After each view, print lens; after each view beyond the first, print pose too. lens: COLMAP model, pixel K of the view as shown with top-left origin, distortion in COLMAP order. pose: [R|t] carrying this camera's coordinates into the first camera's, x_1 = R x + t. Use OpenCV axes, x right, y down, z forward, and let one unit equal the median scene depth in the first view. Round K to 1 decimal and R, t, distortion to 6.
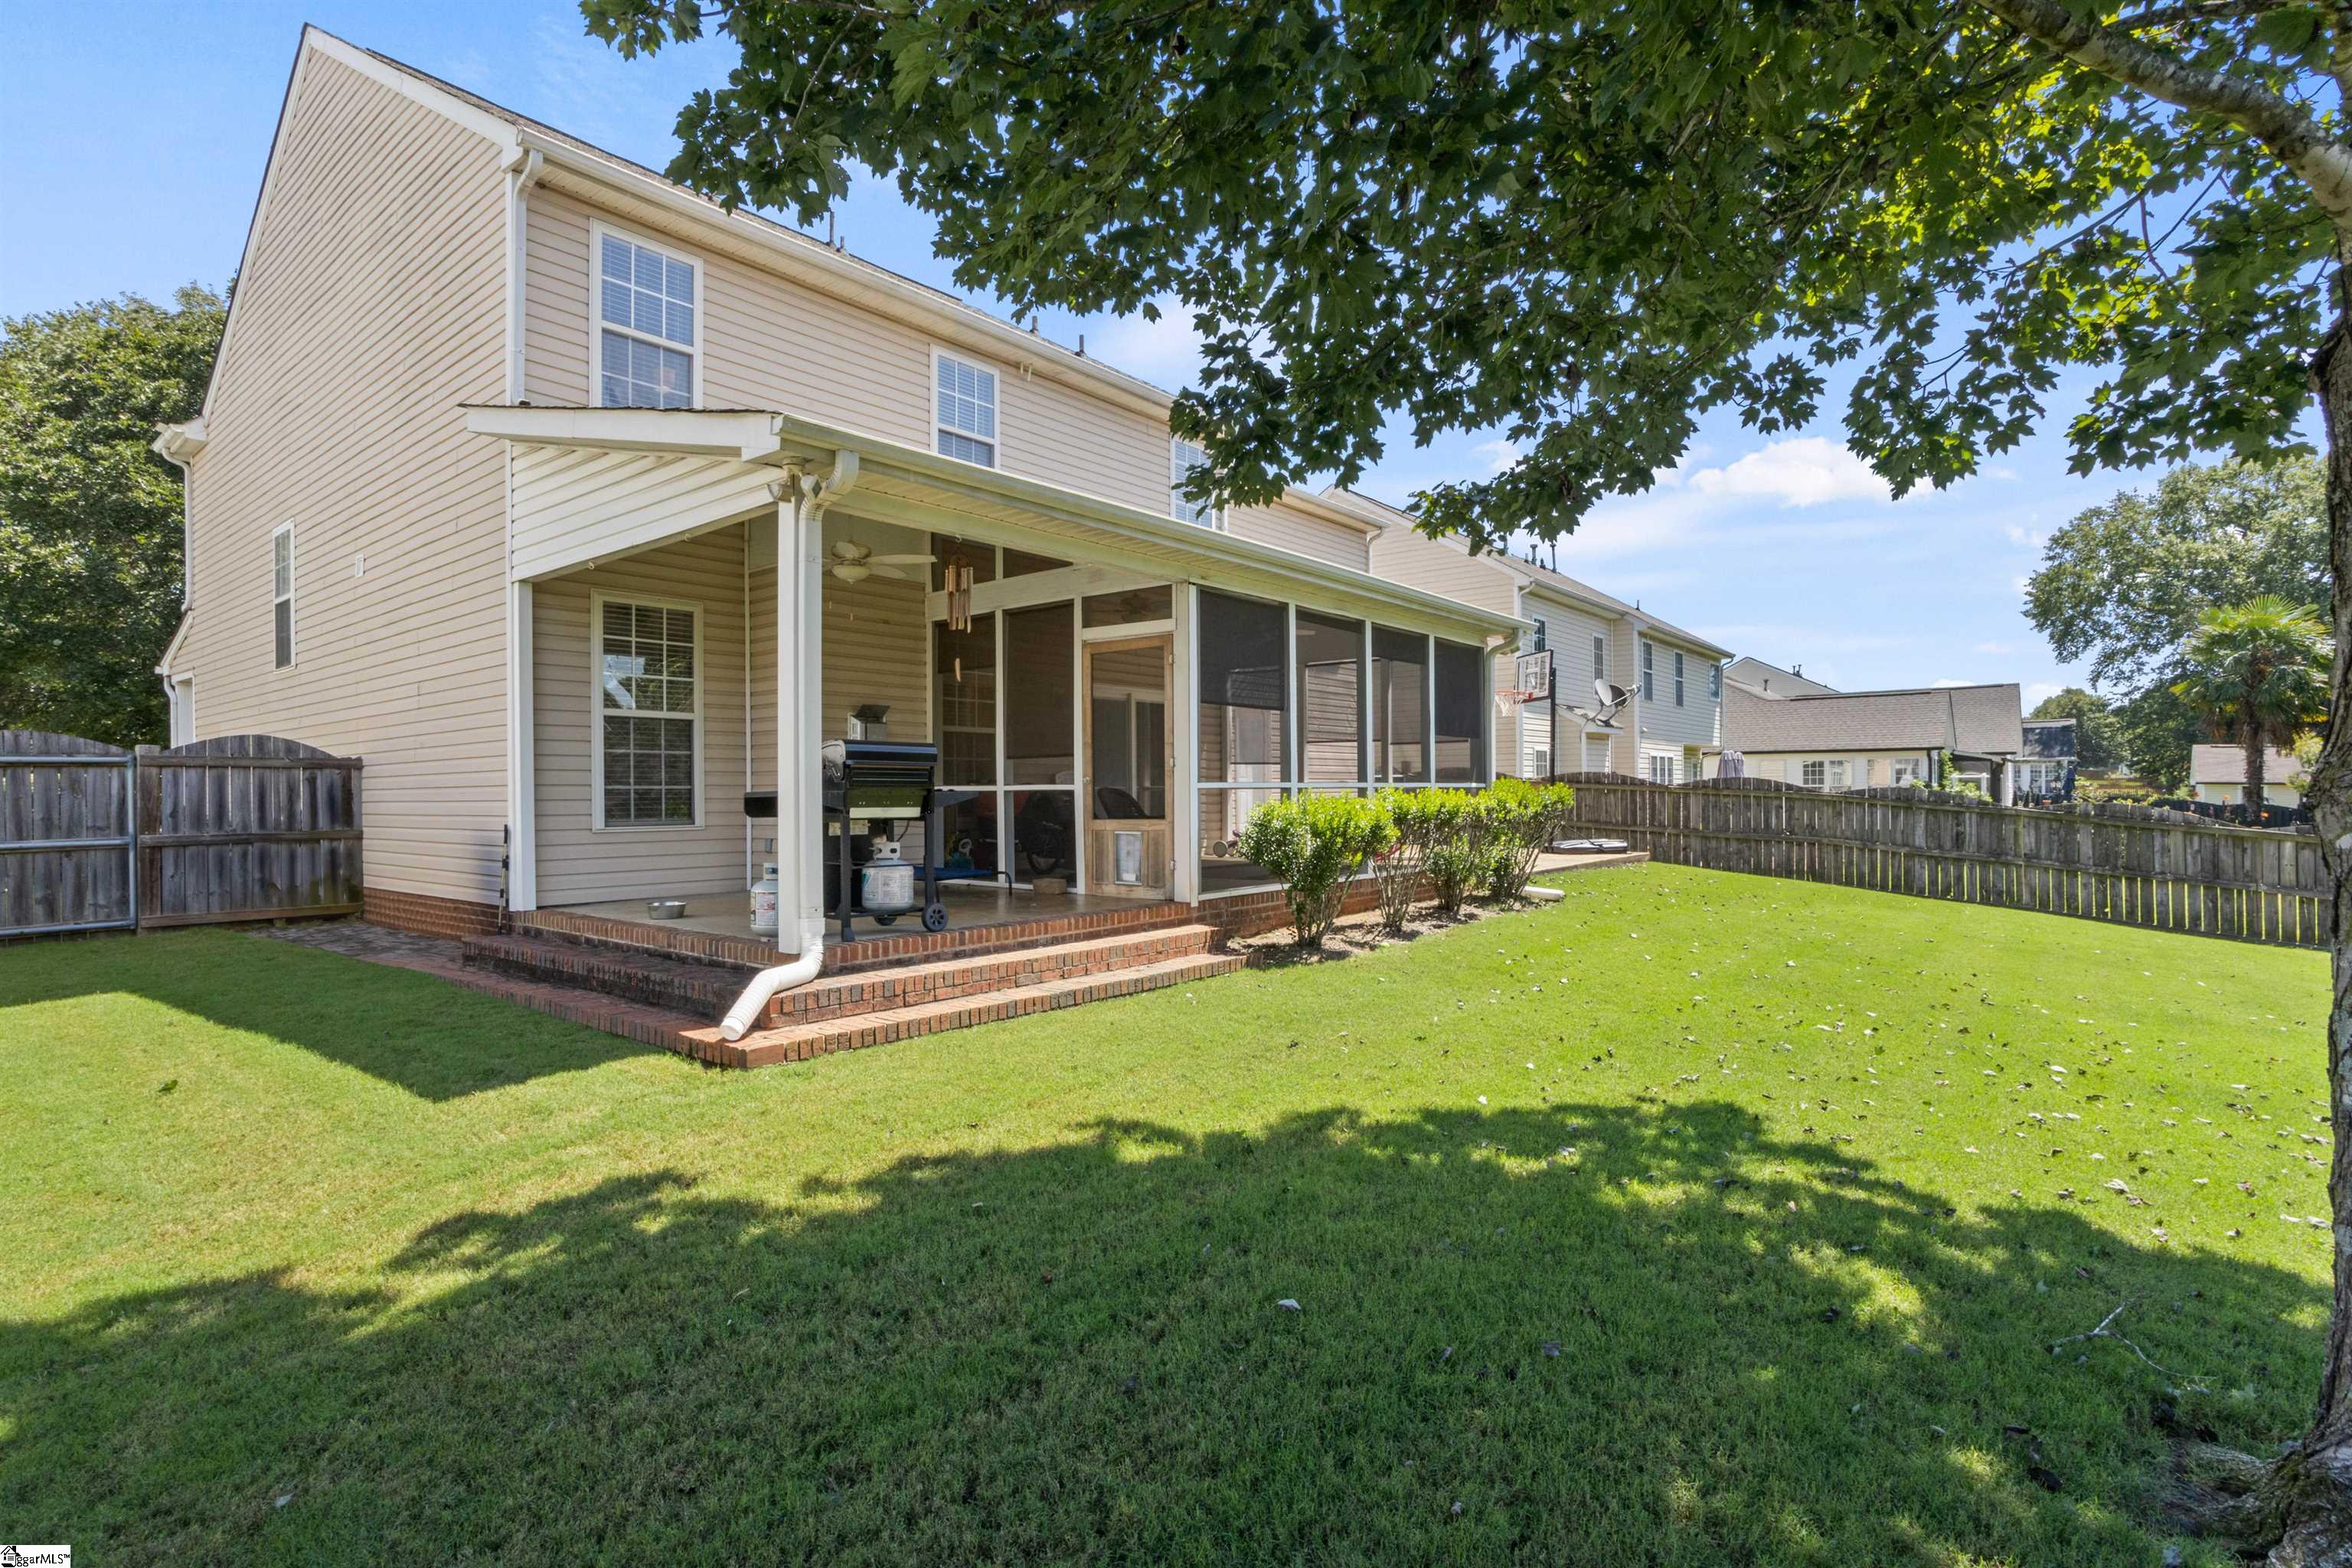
lens RADIAL K [[1136.2, 0, 1153.2], [0, 1136.2, 794.6], [0, 0, 1]] dist [-0.012873, 0.002578]
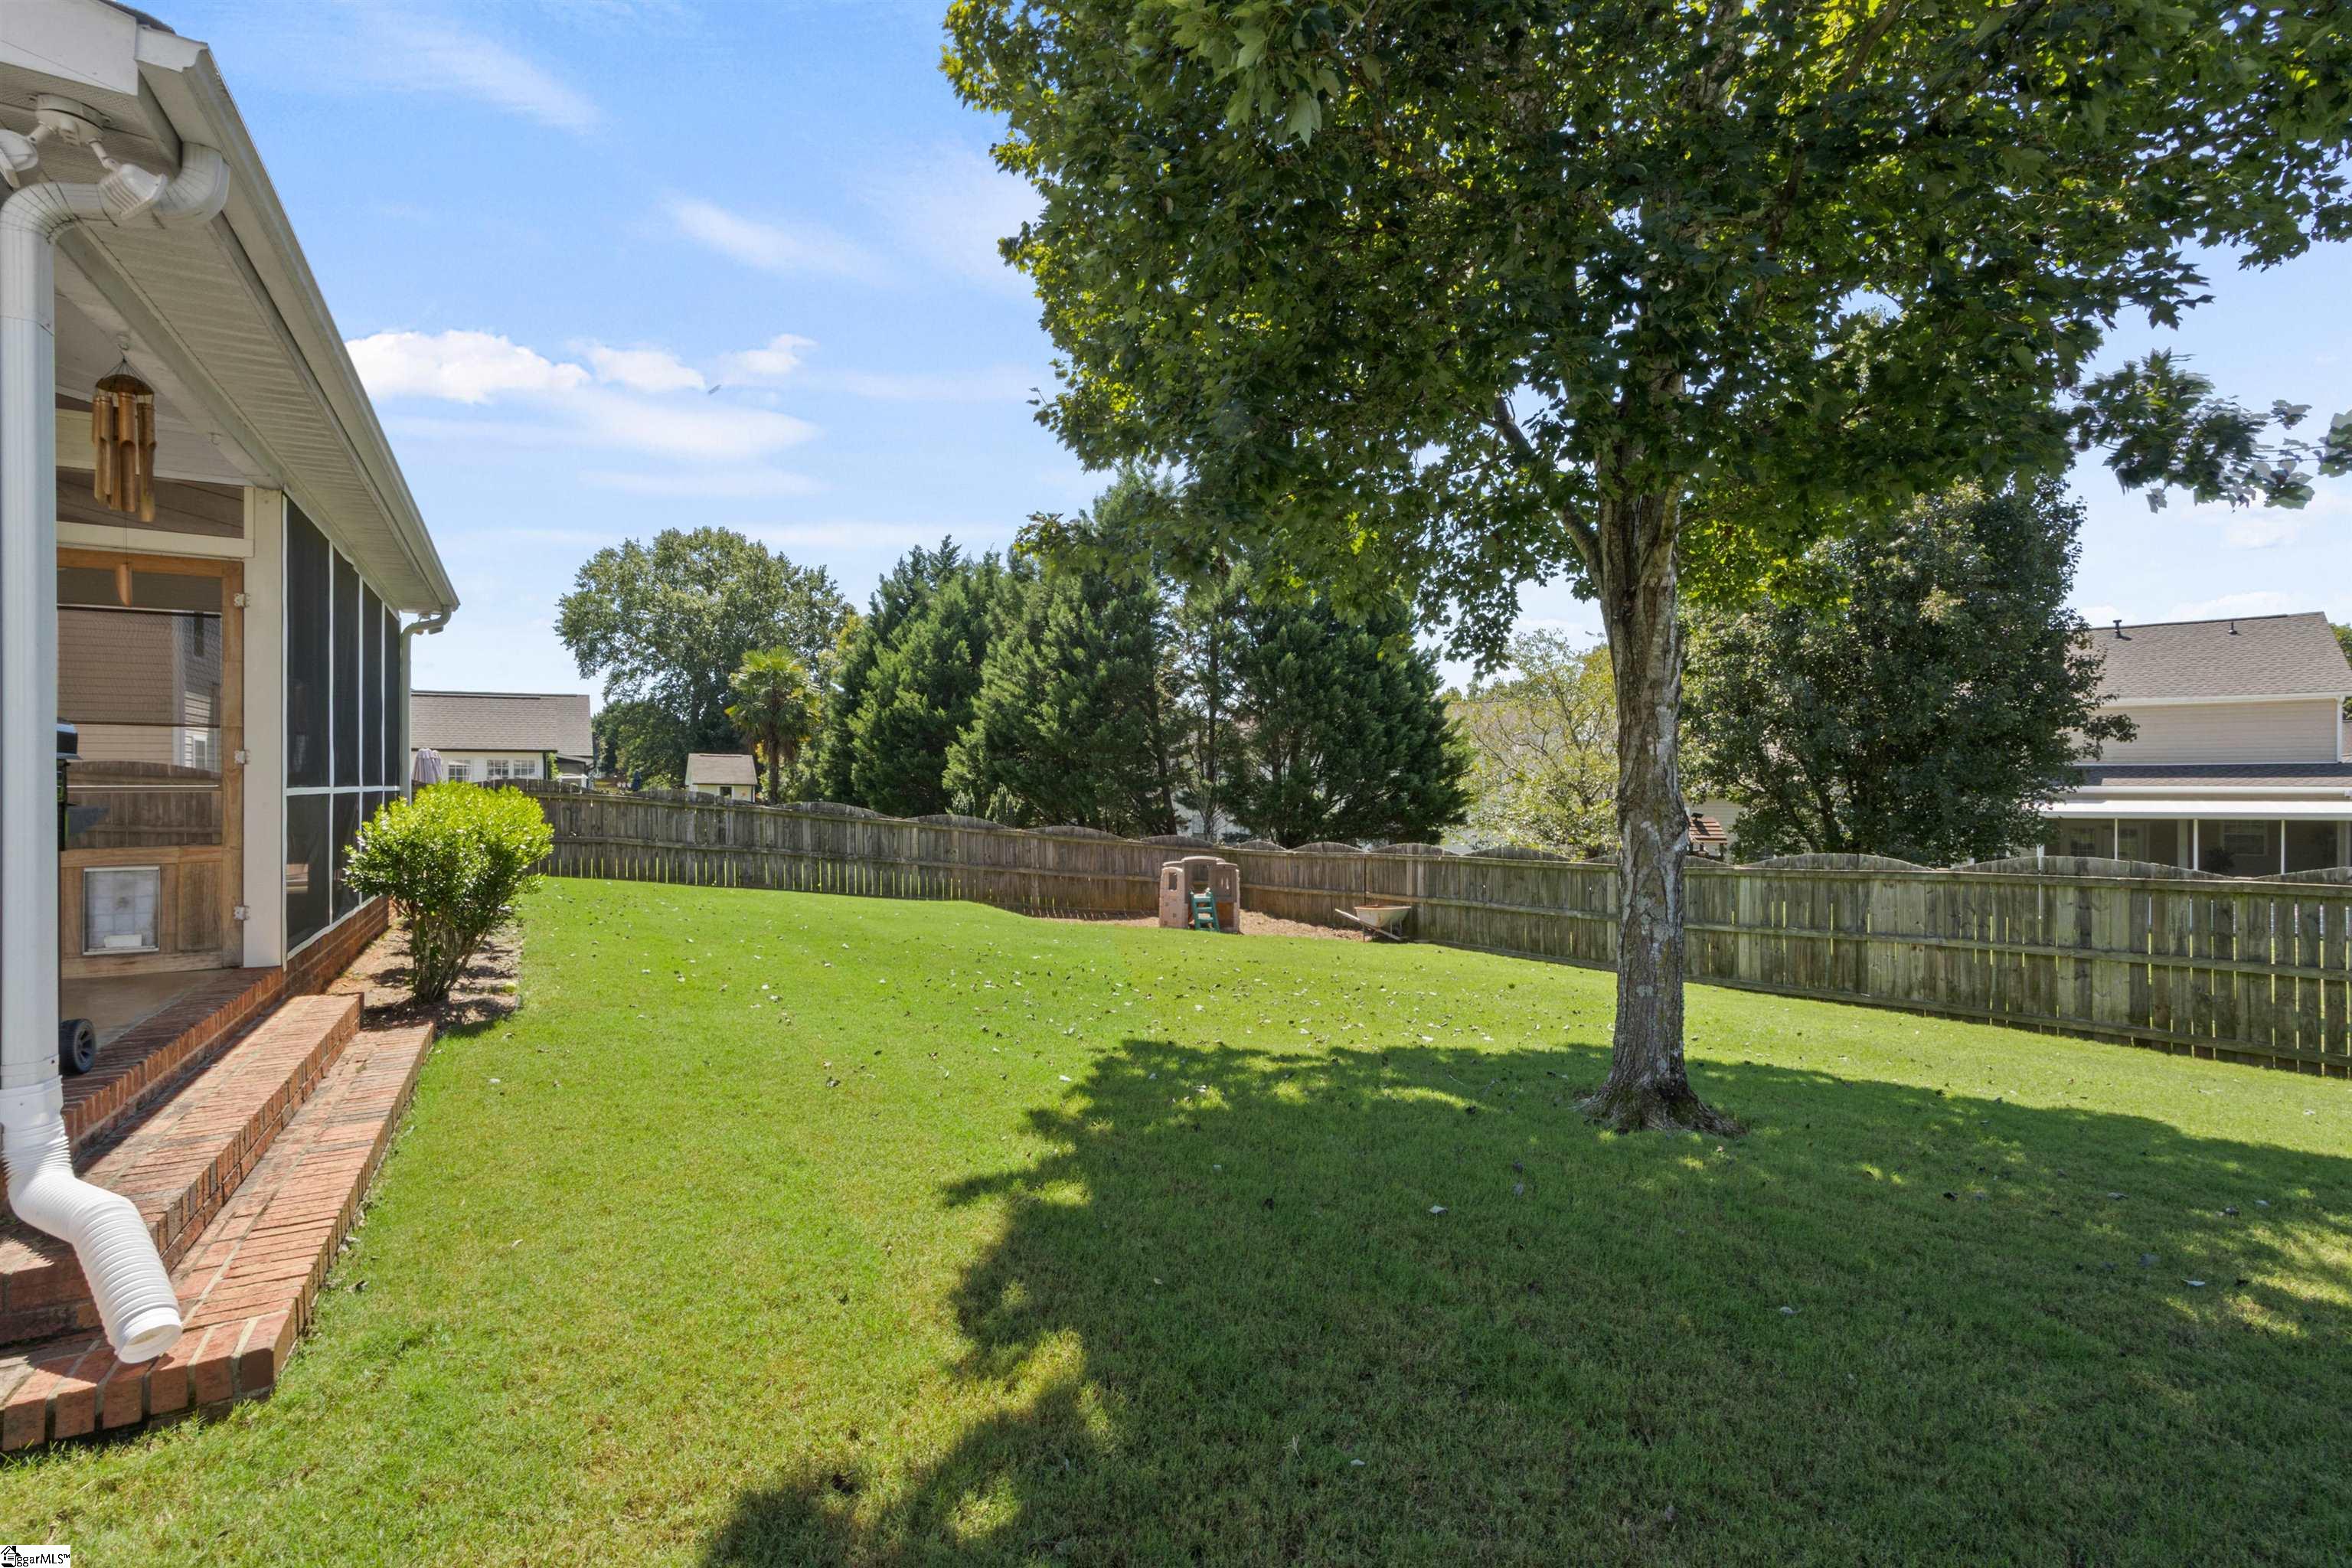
lens RADIAL K [[1136.2, 0, 1158.0], [0, 1136.2, 781.0], [0, 0, 1]] dist [-0.012873, 0.002578]
pose [[0.357834, 0.009270, 0.933739, -0.221934], [-0.001029, 0.999954, -0.009533, -0.004415], [-0.933785, 0.002451, 0.357827, 0.153304]]
